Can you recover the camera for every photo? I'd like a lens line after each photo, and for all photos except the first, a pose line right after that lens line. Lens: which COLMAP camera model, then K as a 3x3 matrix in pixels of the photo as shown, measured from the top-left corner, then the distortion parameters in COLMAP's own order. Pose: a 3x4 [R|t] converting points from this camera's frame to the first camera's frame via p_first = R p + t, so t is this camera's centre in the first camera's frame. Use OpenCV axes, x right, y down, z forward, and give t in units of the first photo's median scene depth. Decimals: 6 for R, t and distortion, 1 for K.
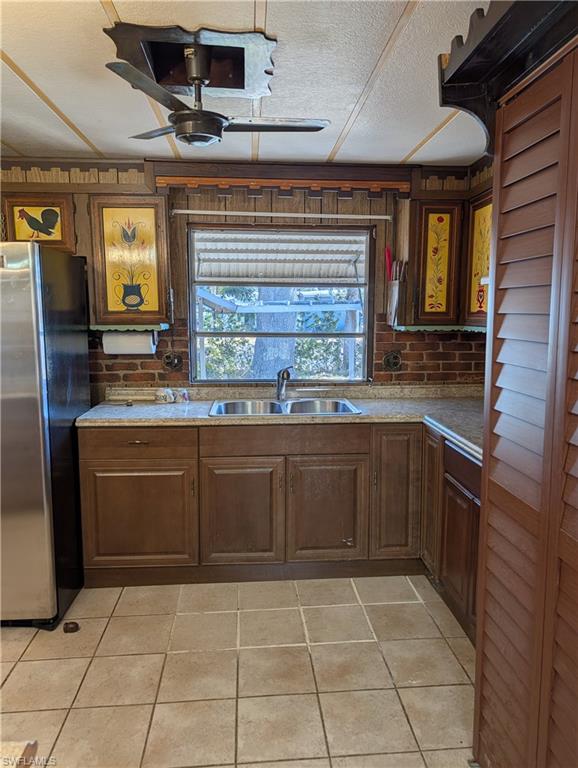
lens RADIAL K [[551.5, 0, 290.6], [0, 551.5, 383.5], [0, 0, 1]] dist [0.023257, -0.020933]
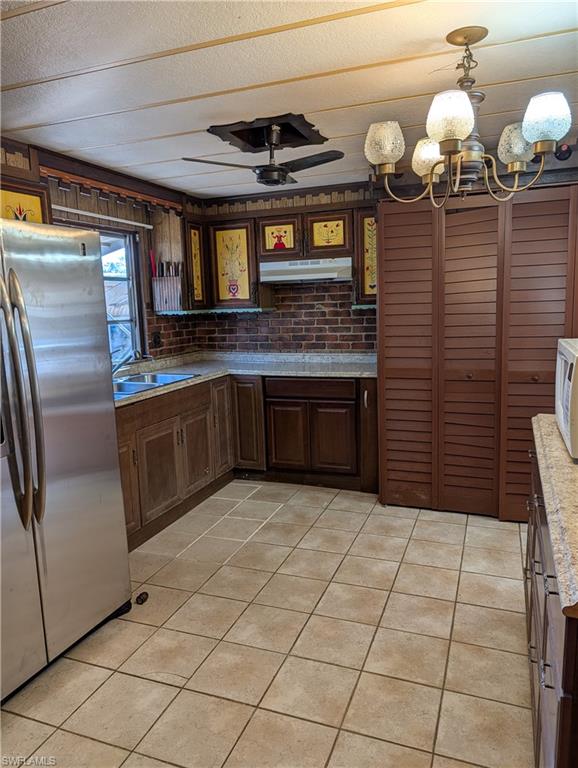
lens RADIAL K [[551.5, 0, 290.6], [0, 551.5, 383.5], [0, 0, 1]] dist [0.023257, -0.020933]
pose [[0.430124, -0.149251, 0.890347, -0.961239], [0.148599, 0.984492, 0.093246, -0.017657], [-0.890456, 0.092197, 0.445632, 0.195808]]
